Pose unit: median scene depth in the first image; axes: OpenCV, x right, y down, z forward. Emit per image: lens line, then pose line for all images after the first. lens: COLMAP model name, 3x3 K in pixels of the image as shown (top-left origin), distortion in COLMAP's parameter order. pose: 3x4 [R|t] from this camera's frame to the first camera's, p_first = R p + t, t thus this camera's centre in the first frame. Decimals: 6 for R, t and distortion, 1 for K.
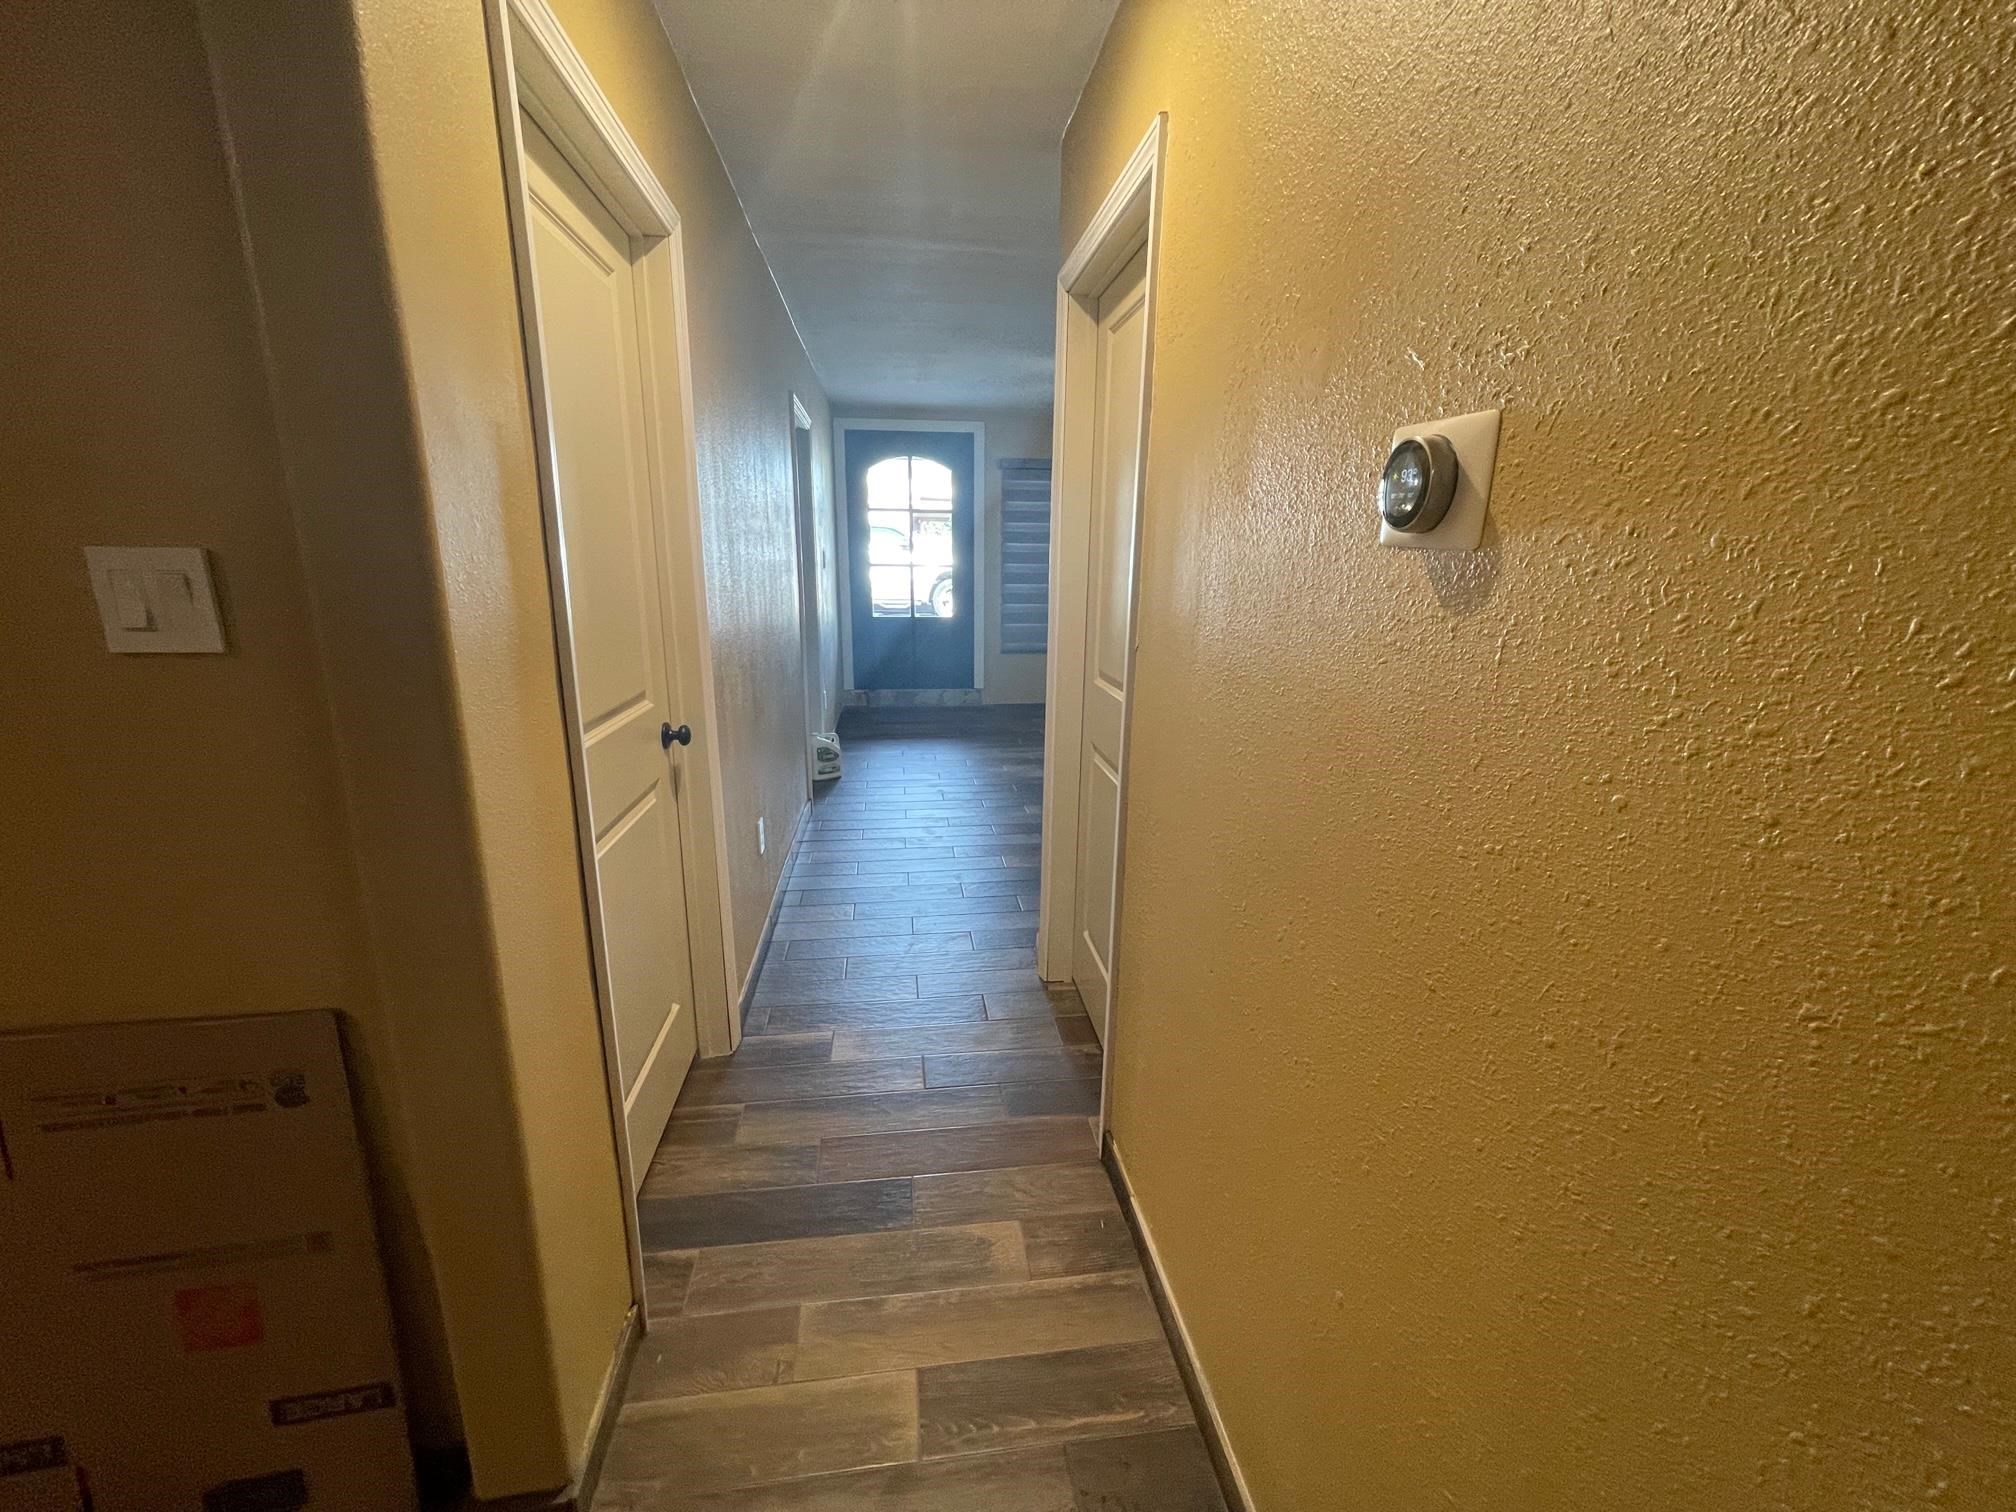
lens RADIAL K [[817.9, 0, 997.0], [0, 817.9, 762.3], [0, 0, 1]] dist [0.000119, -0.000176]
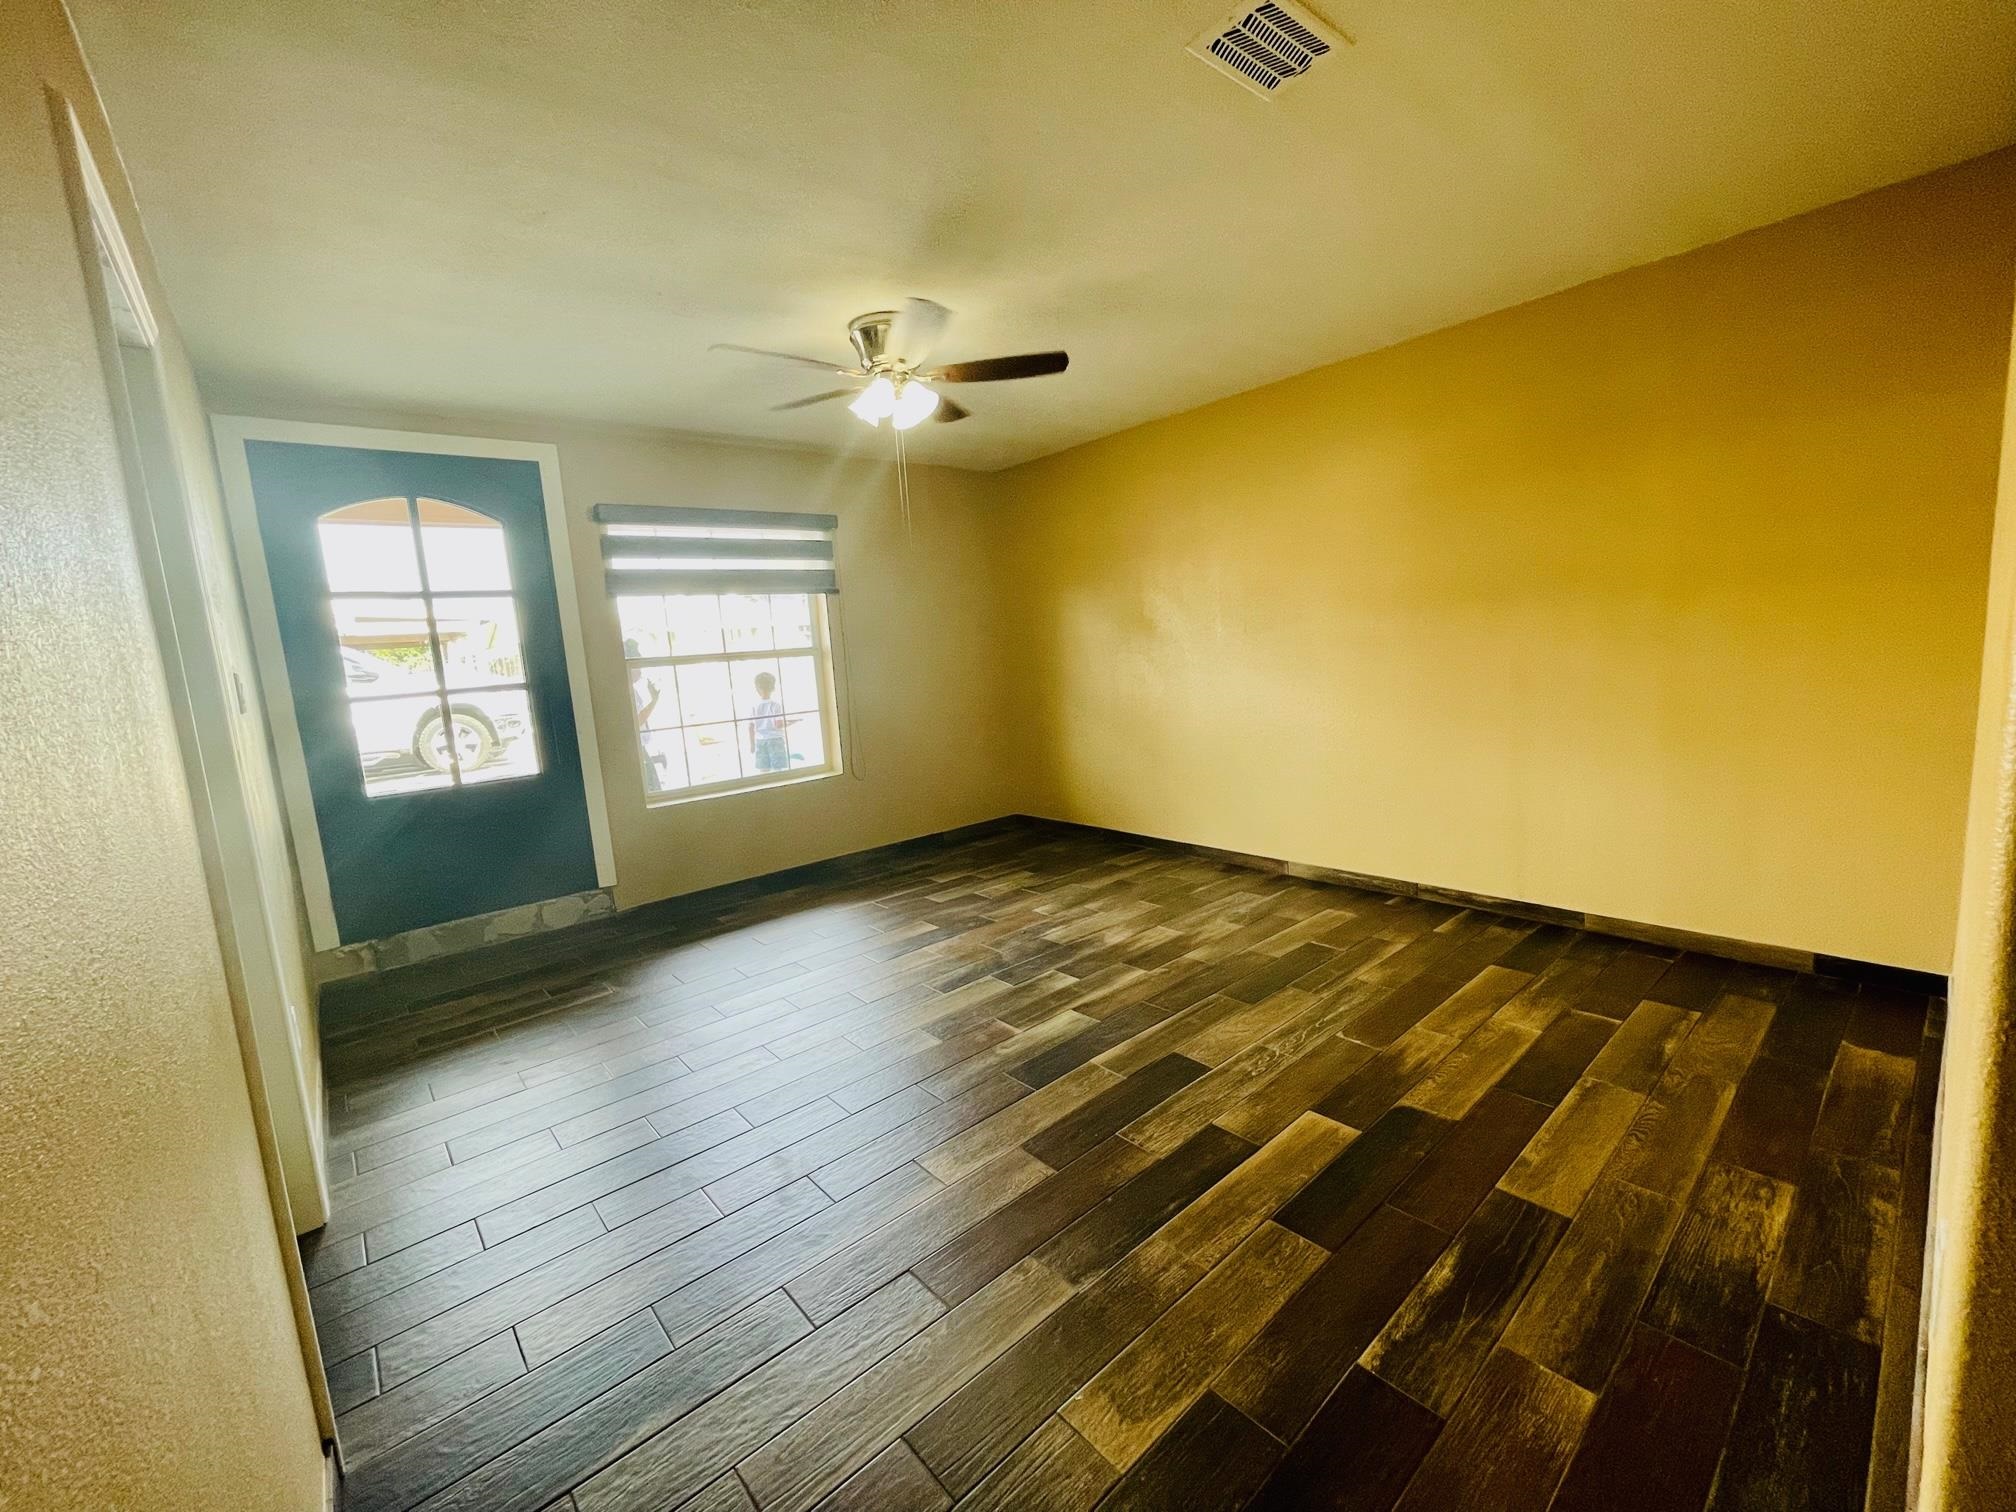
lens RADIAL K [[817.9, 0, 999.6], [0, 817.9, 756.1], [0, 0, 1]] dist [0.000119, -0.000176]
pose [[0.843029, -0.139368, 0.519498, -0.079203], [0.207640, 0.975302, -0.075304, -0.080685], [-0.496173, 0.171352, 0.851147, 0.354459]]
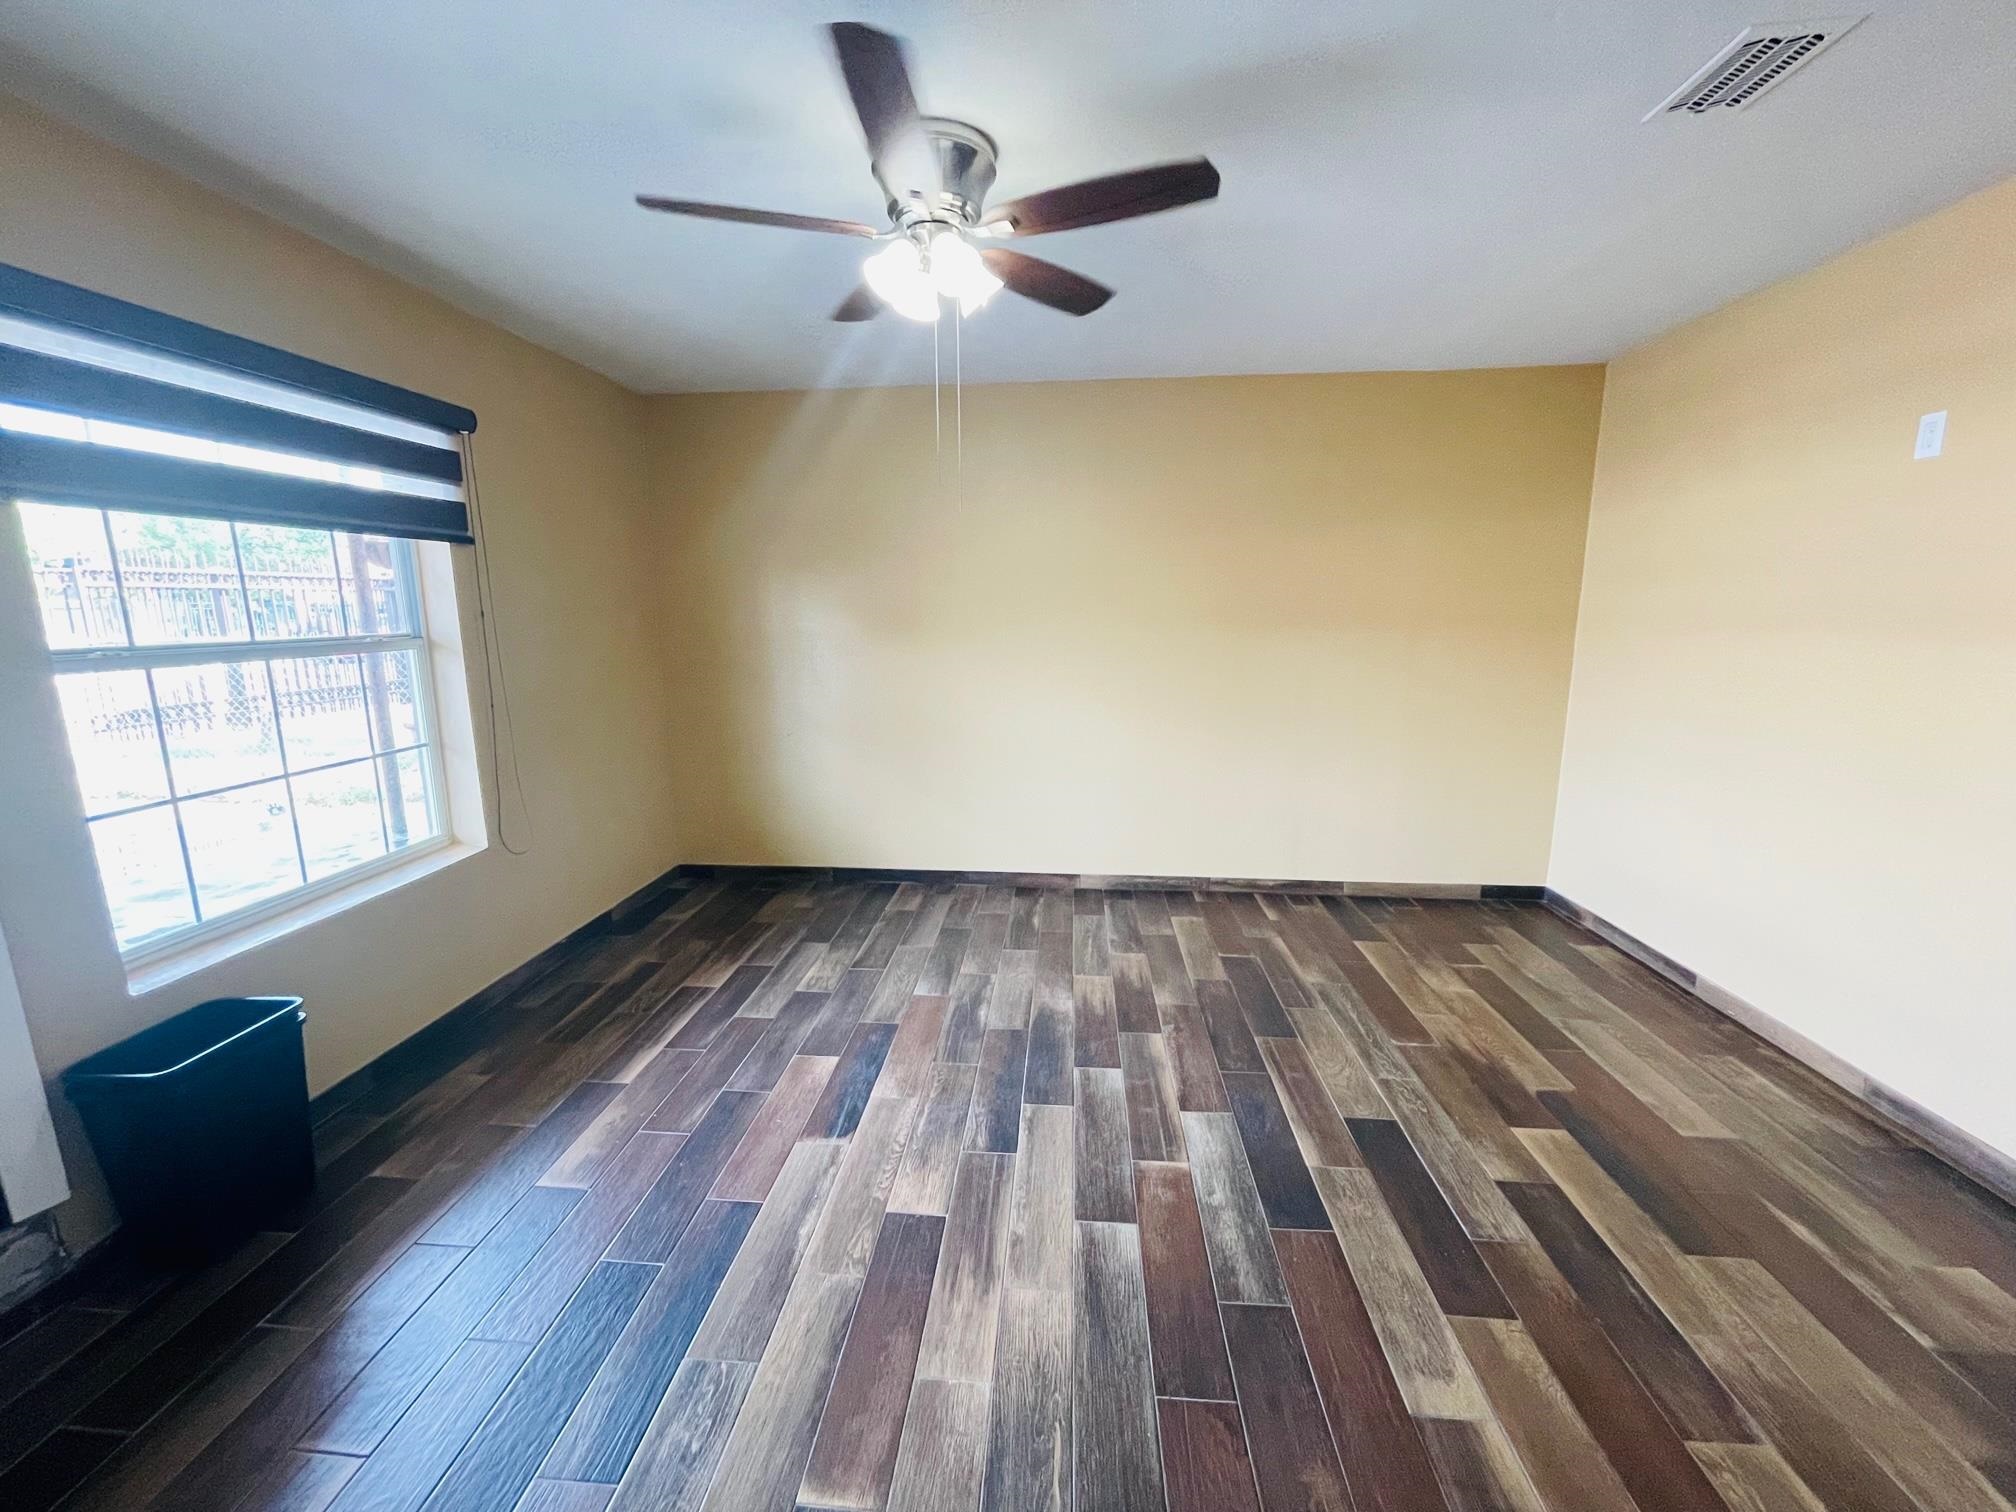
lens RADIAL K [[817.9, 0, 1000.0], [0, 817.9, 757.2], [0, 0, 1]] dist [0.000119, -0.000176]
pose [[0.227556, -0.190091, 0.955031, -0.153920], [0.251204, 0.959024, 0.131032, -0.170189], [-0.940805, 0.210090, 0.265983, 0.622192]]
